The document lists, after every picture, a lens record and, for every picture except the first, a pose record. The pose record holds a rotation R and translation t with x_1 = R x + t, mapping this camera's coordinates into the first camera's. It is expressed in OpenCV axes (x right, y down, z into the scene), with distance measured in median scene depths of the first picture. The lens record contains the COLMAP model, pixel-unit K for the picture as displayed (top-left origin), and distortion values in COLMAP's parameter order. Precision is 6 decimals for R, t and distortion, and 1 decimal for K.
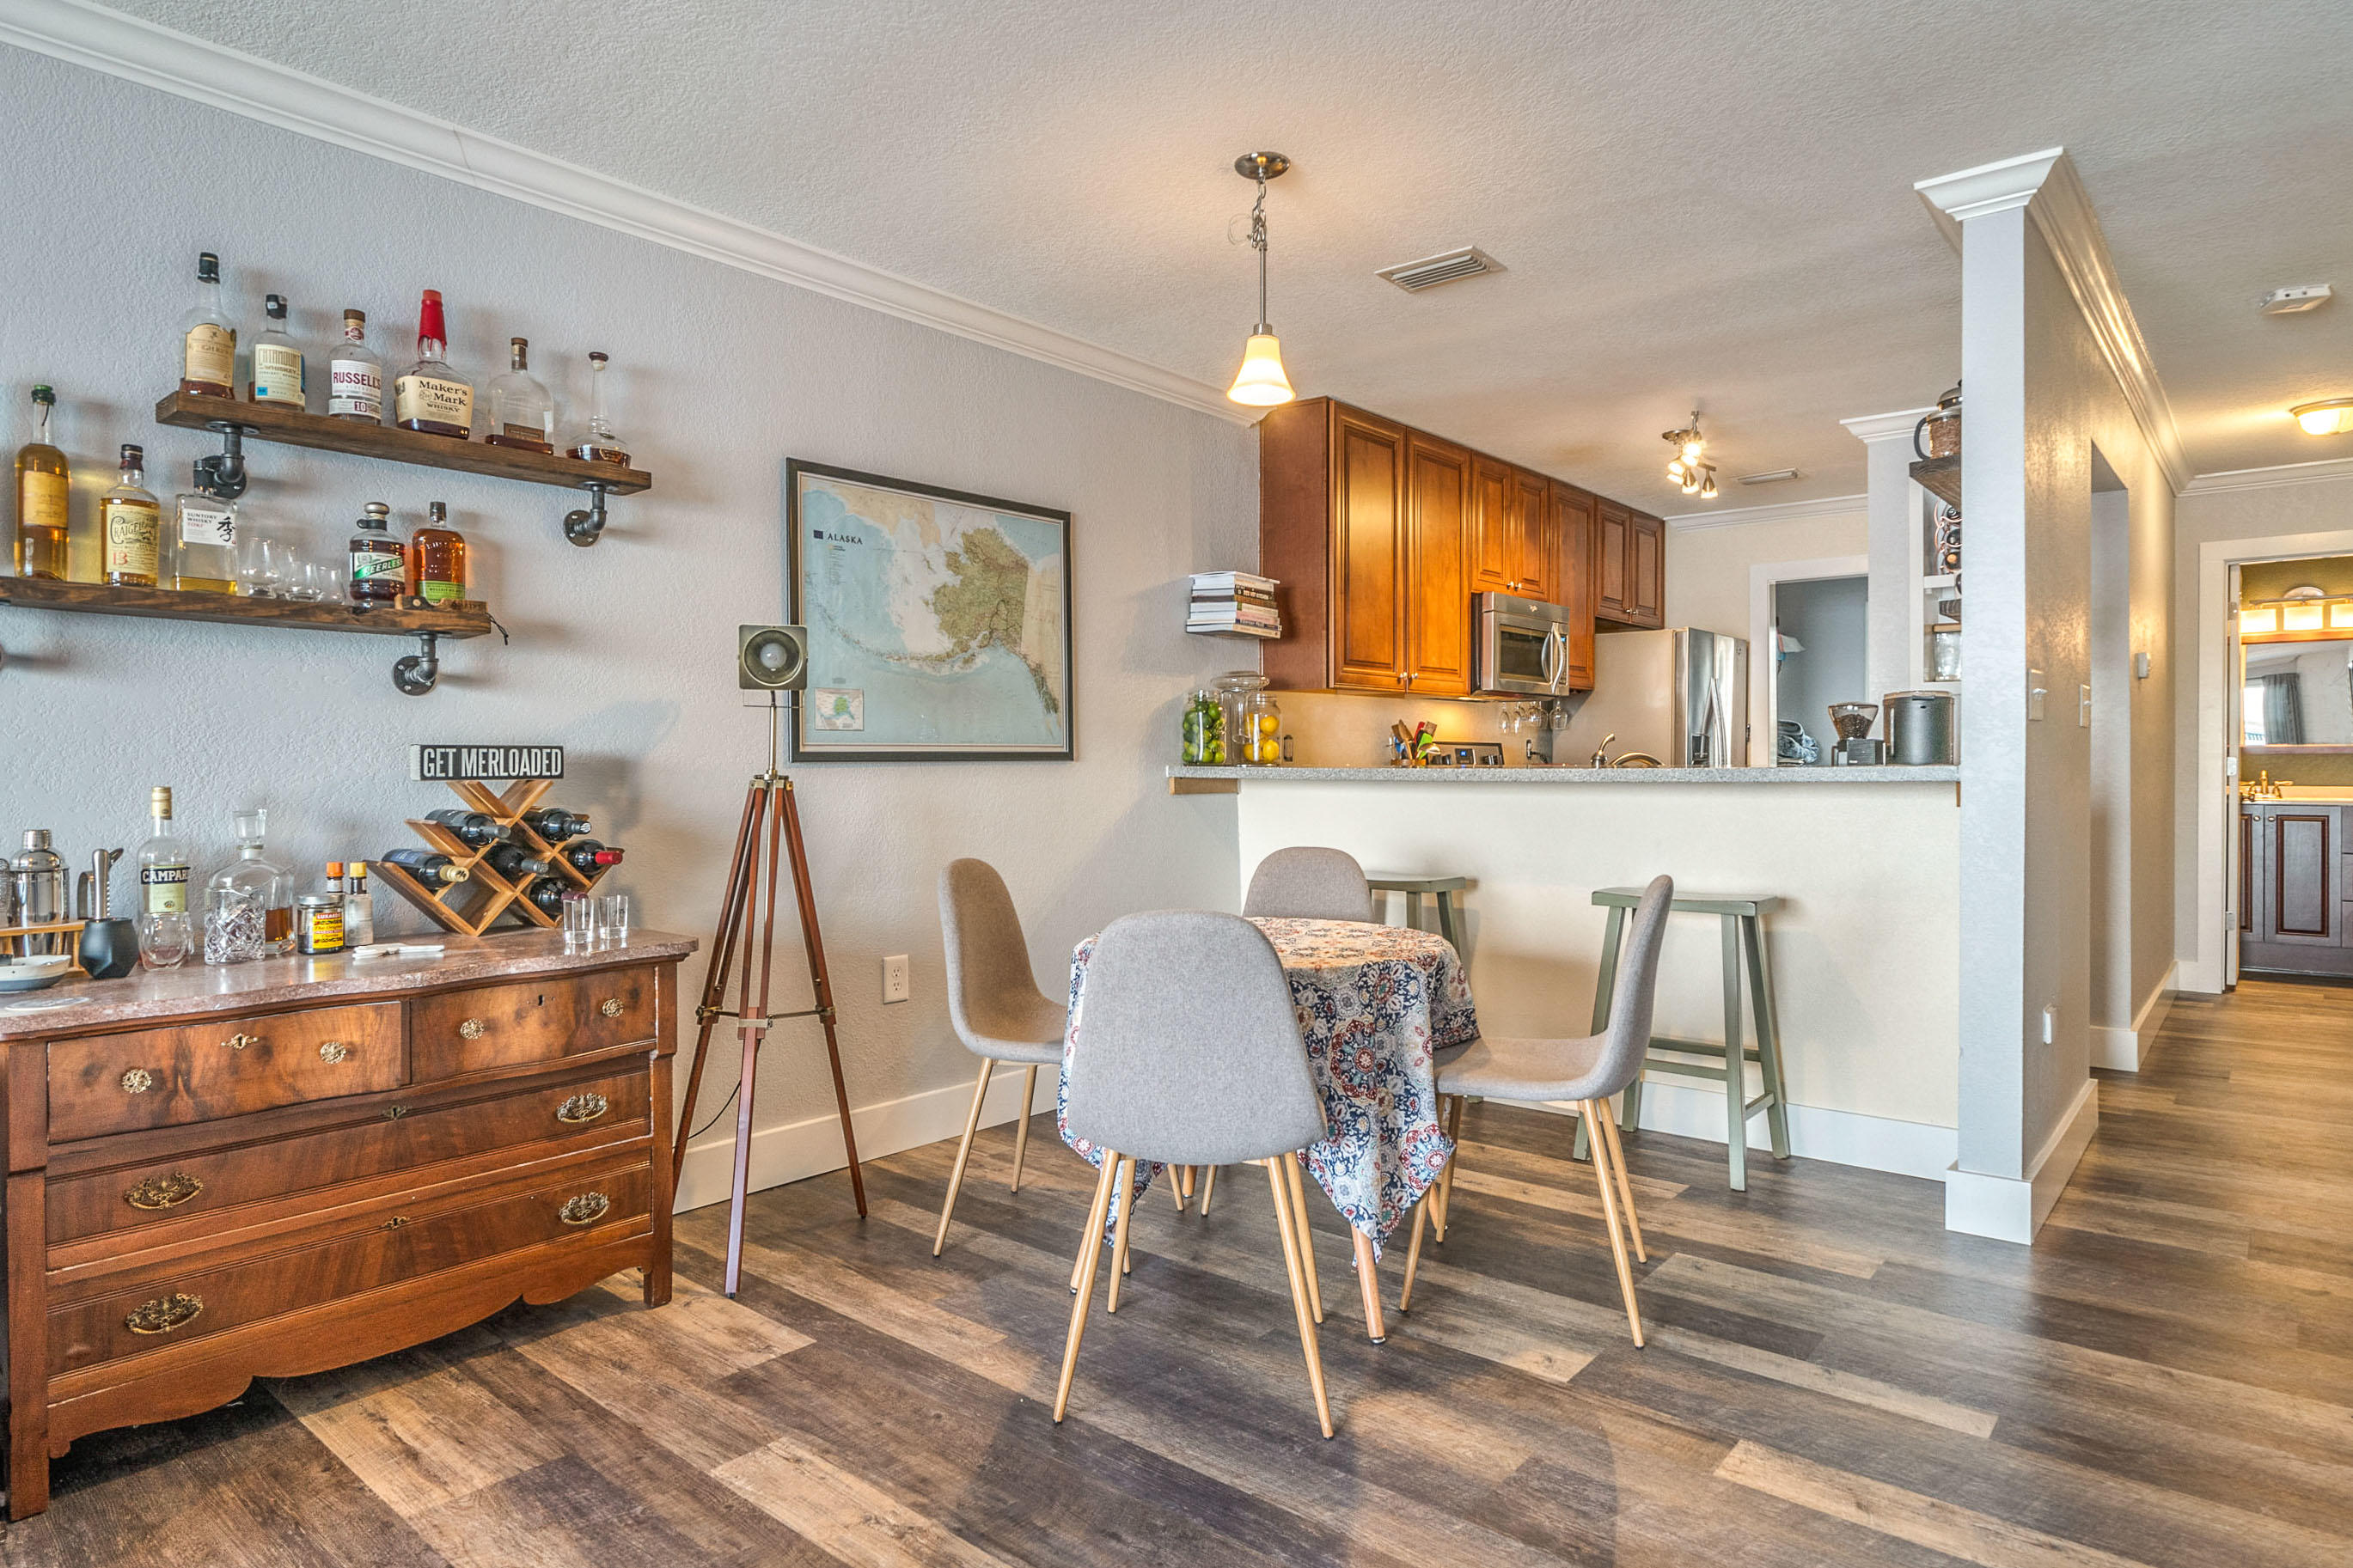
lens RADIAL K [[1345.4, 0, 1166.9], [0, 1345.4, 770.2], [0, 0, 1]] dist [-0.002723, -0.001723]
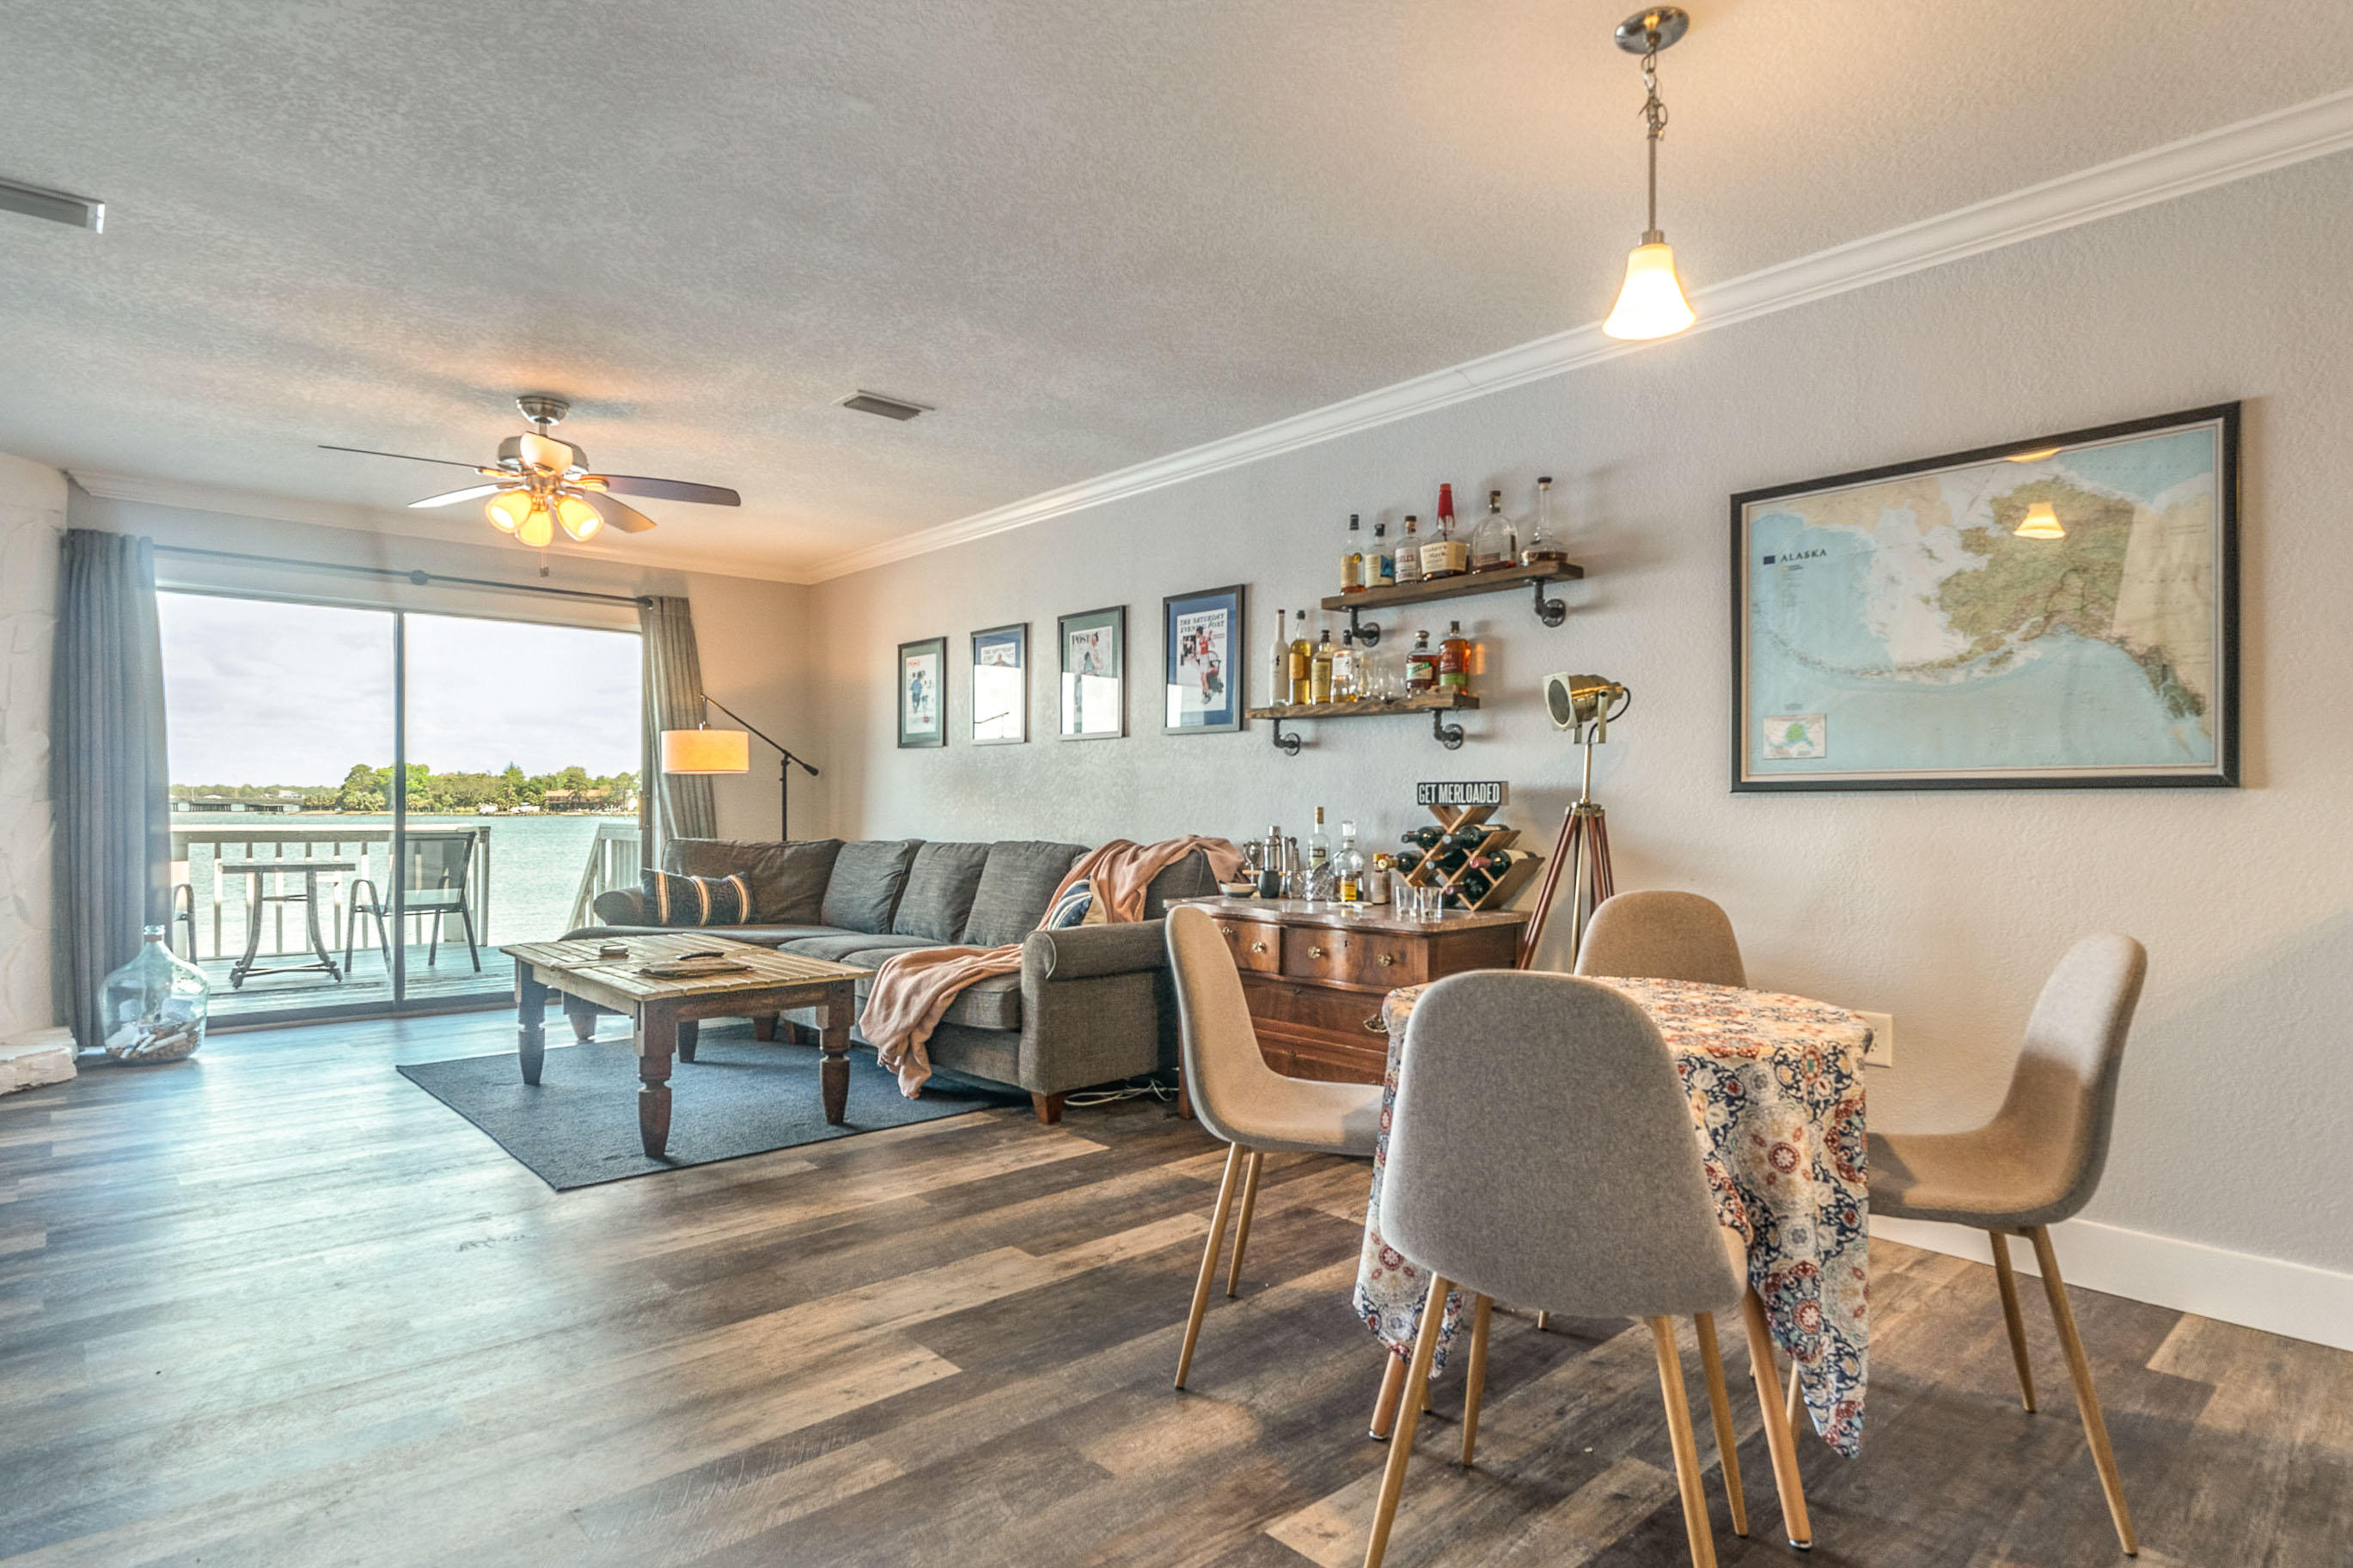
lens RADIAL K [[1251.5, 0, 1170.0], [0, 1251.5, 818.1], [0, 0, 1]] dist [-0.008778, 0.000268]
pose [[-0.137482, 0.009076, -0.990463, 0.672343], [-0.010652, 0.999887, 0.010641, 0.007542], [0.990447, 0.012013, -0.137370, 0.663035]]
